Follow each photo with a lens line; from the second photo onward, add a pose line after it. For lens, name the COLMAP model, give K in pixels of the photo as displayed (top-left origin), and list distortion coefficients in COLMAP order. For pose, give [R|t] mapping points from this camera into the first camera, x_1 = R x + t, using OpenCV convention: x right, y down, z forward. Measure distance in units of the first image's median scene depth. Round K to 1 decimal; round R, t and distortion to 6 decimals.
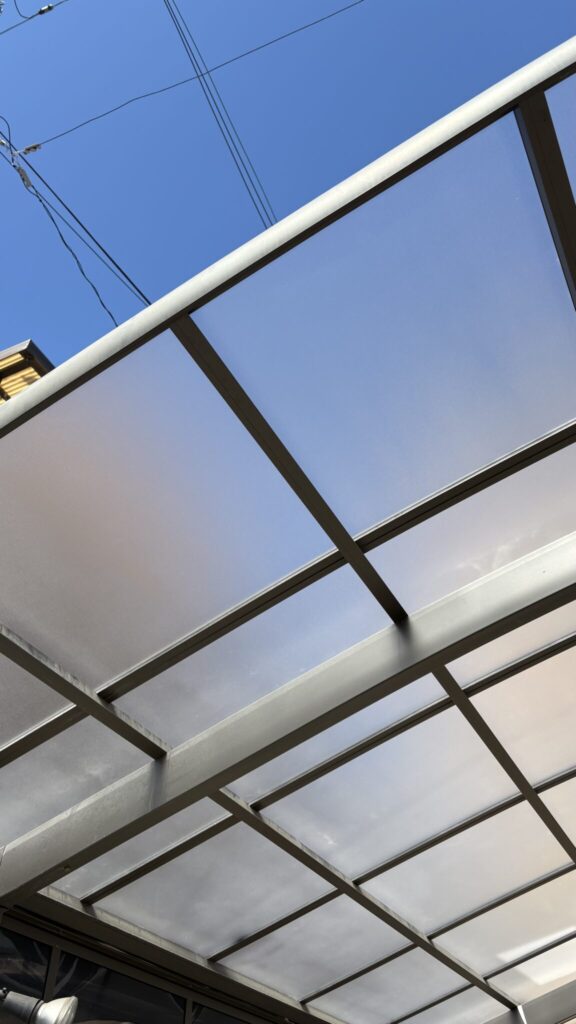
lens RADIAL K [[806.5, 0, 288.0], [0, 806.5, 512.0], [0, 0, 1]] dist [0.004222, 0.007187]
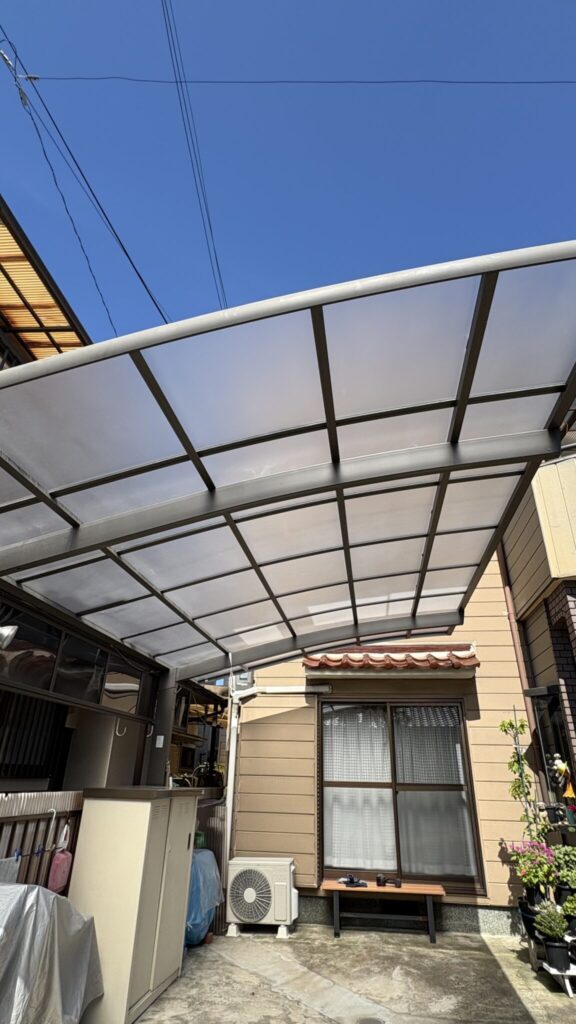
lens RADIAL K [[538.4, 0, 288.0], [0, 538.4, 512.0], [0, 0, 1]] dist [0.025207, 0.001084]
pose [[0.940398, 0.193804, 0.279450, -0.041737], [-0.268779, 0.926998, 0.261595, -0.195701], [-0.208351, -0.321114, 0.923838, -0.293048]]
